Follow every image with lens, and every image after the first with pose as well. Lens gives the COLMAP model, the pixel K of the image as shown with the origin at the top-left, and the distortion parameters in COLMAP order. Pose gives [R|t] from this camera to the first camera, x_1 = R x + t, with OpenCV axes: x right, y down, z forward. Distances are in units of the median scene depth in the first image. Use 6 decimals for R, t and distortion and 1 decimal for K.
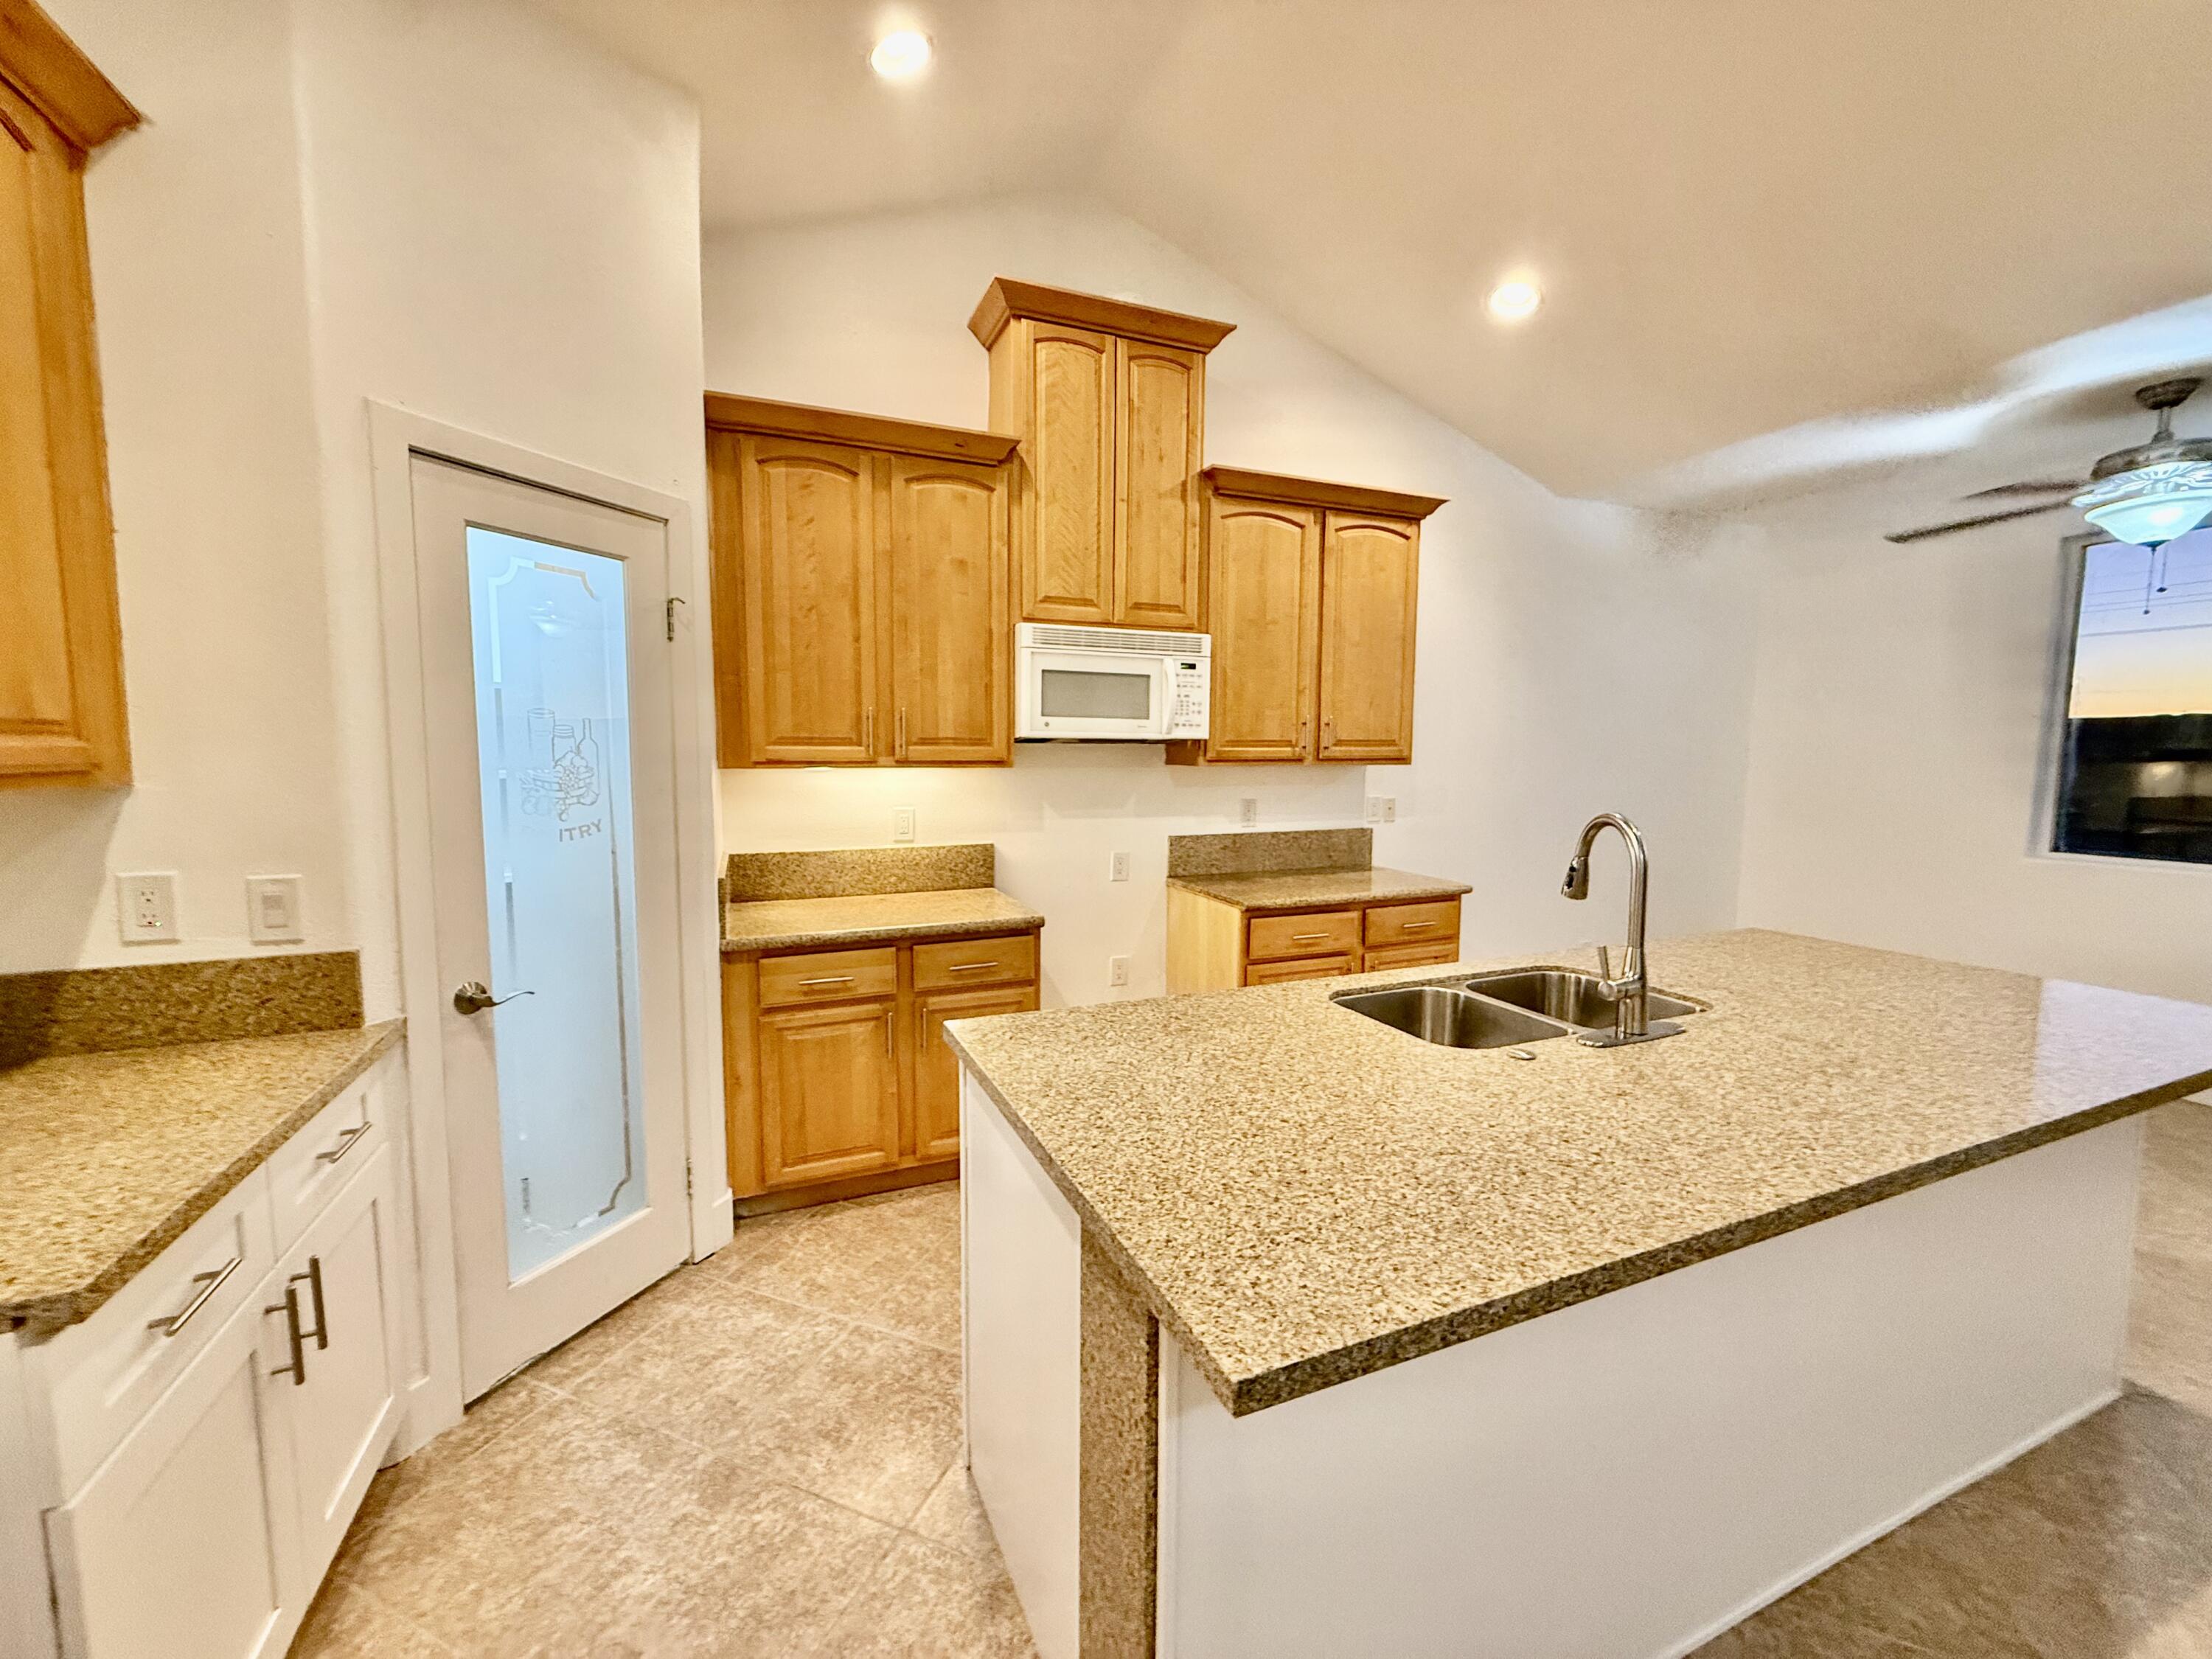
lens RADIAL K [[880.0, 0, 1096.6], [0, 880.0, 827.9], [0, 0, 1]] dist [0.001412, -0.000465]
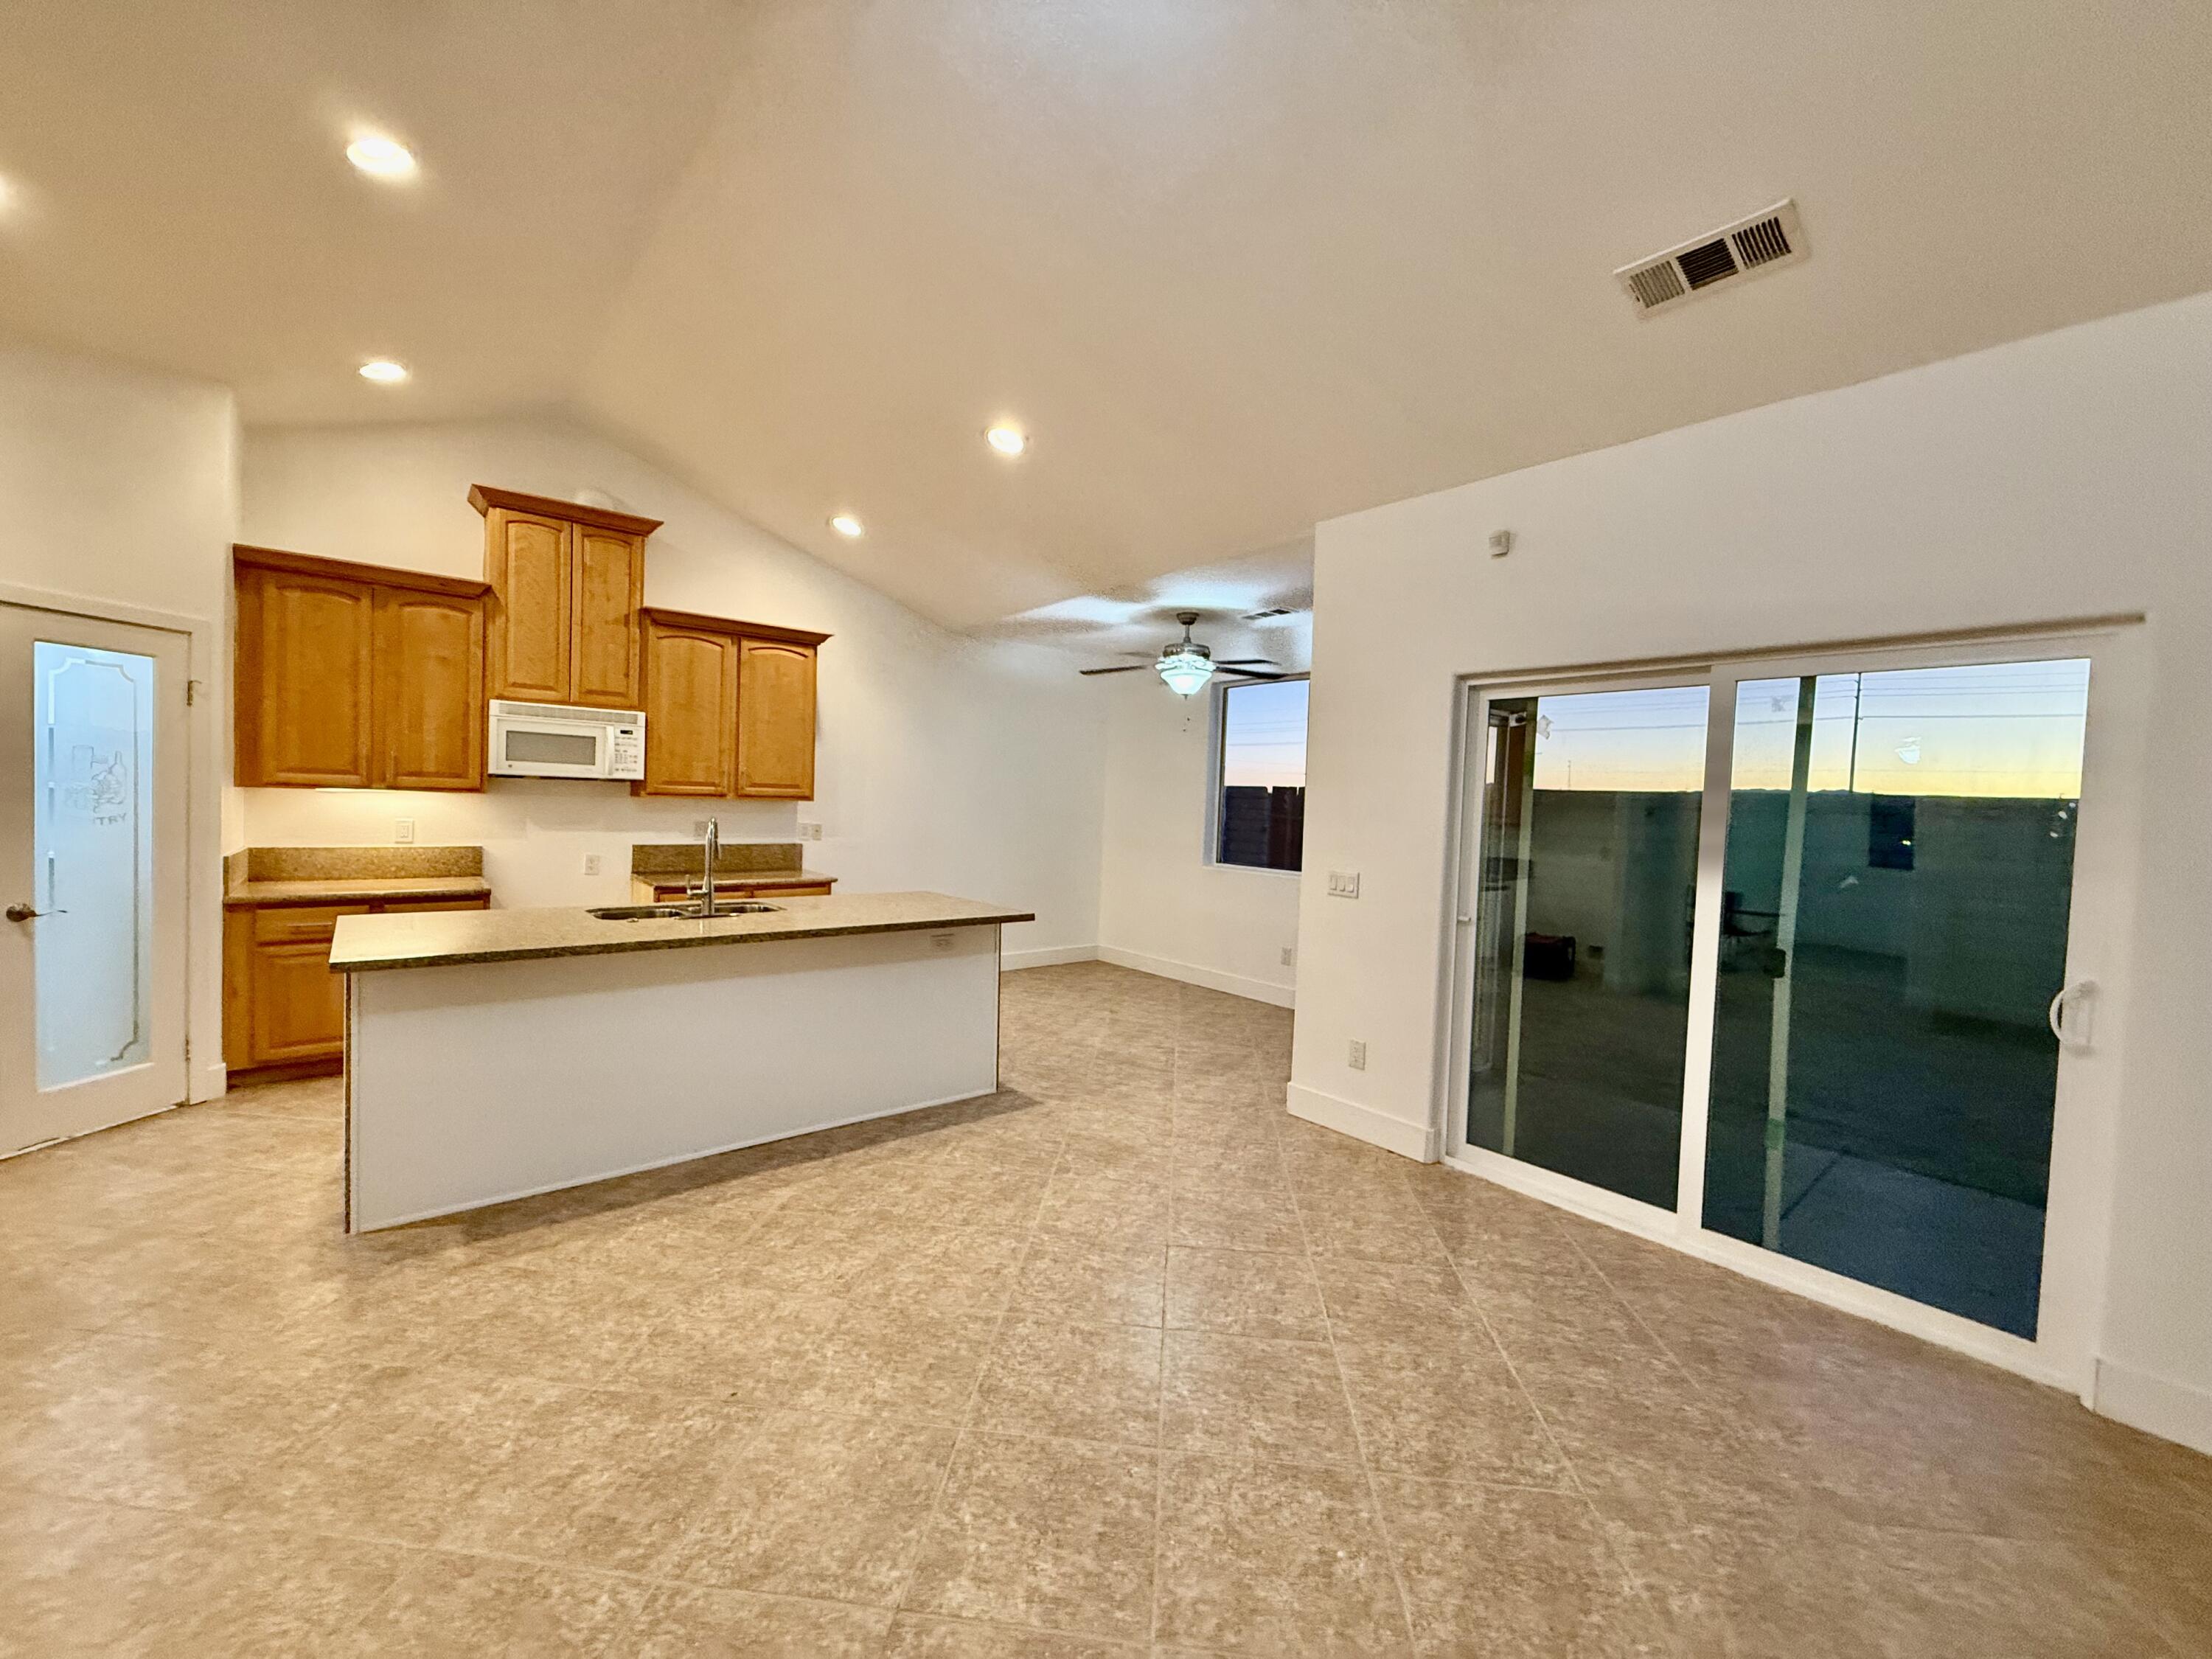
lens RADIAL K [[880.0, 0, 1097.0], [0, 880.0, 827.8], [0, 0, 1]] dist [0.001412, -0.000465]
pose [[0.957624, 0.019416, 0.287366, 0.528489], [-0.004224, 0.998565, -0.053393, 0.073687], [-0.287990, 0.049916, 0.956331, -0.825110]]
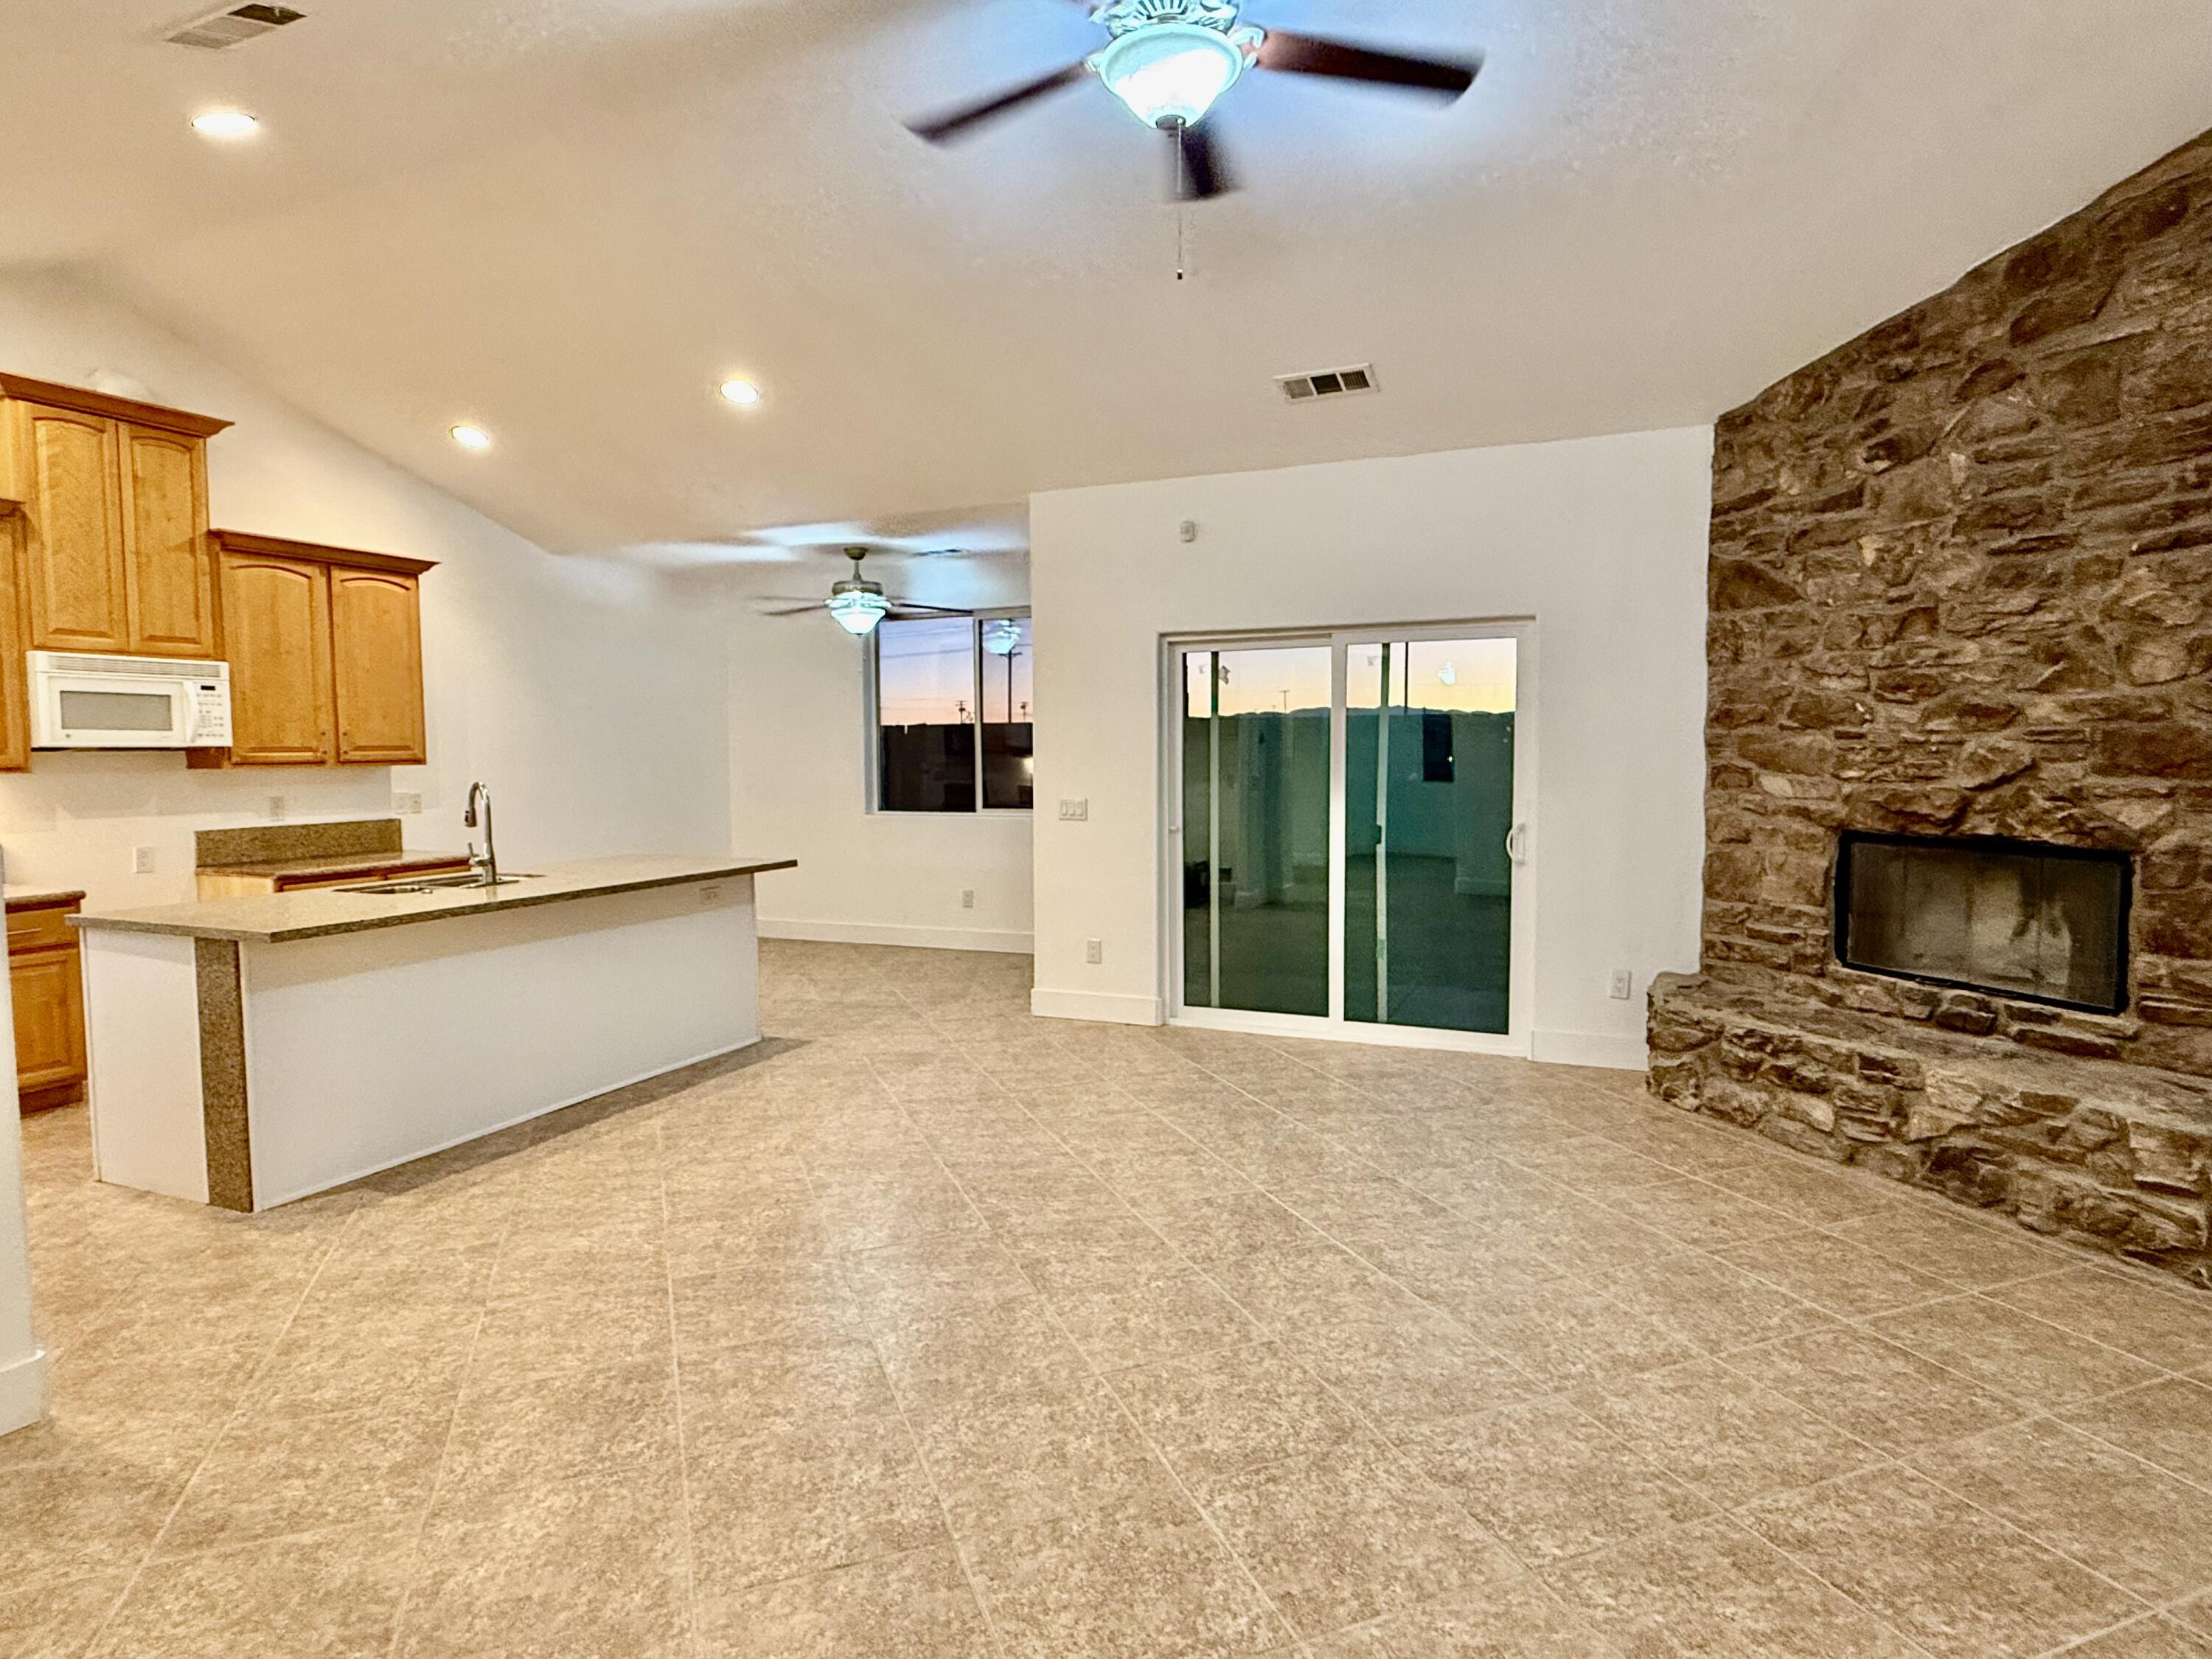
lens RADIAL K [[1224.3, 0, 1101.0], [0, 1224.3, 827.6], [0, 0, 1]] dist [-0.000085, 0.001395]
pose [[0.728287, -0.056039, 0.682978, -0.194835], [0.074840, 0.997193, 0.002016, 0.118684], [-0.681174, 0.049646, 0.730437, -1.277803]]
